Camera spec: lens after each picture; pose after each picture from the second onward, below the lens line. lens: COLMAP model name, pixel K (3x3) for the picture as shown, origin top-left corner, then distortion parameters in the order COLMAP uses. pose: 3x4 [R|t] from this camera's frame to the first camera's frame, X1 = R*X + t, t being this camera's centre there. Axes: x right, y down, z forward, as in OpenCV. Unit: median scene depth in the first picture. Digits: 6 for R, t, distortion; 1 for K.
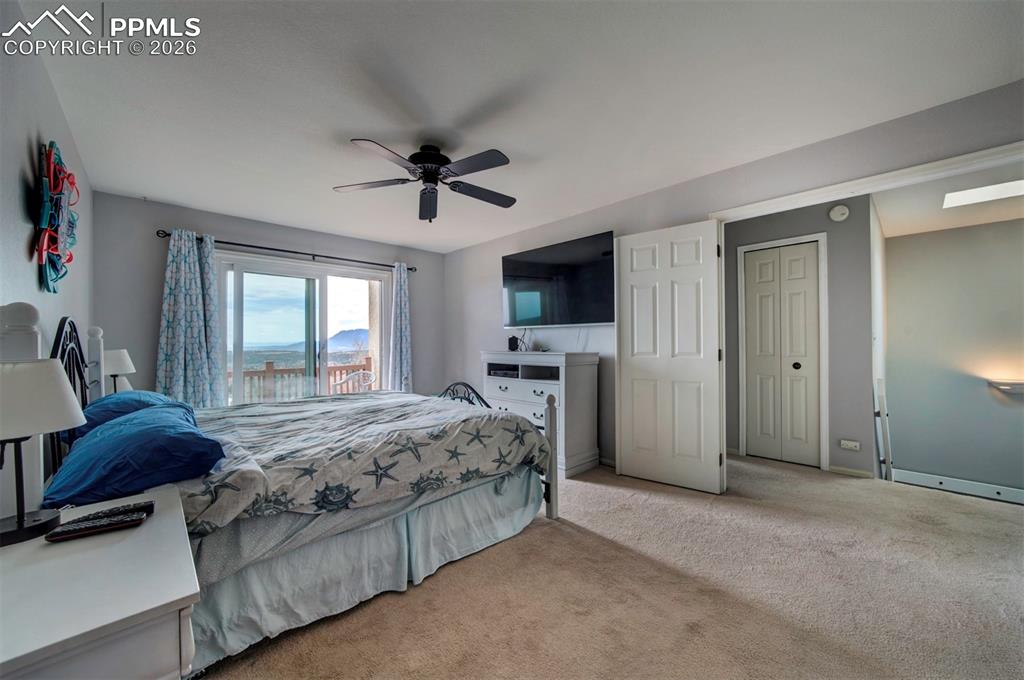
lens RADIAL K [[381.3, 0, 511.6], [0, 381.3, 343.5], [0, 0, 1]] dist [-0.002940, 0.000087]
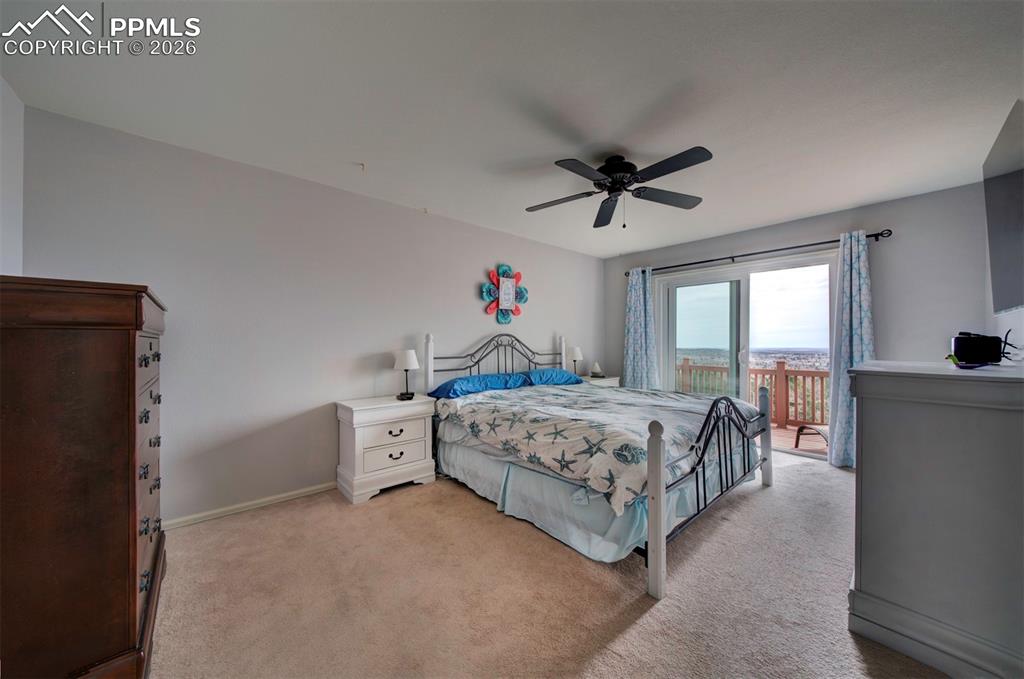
lens RADIAL K [[353.0, 0, 500.9], [0, 353.0, 341.8], [0, 0, 1]] dist [-0.002227, -0.000018]
pose [[-0.036528, 0.003379, -0.999327, 0.637809], [-0.000531, 0.999994, 0.003401, -0.014010], [0.999333, 0.000655, -0.036526, 0.605458]]
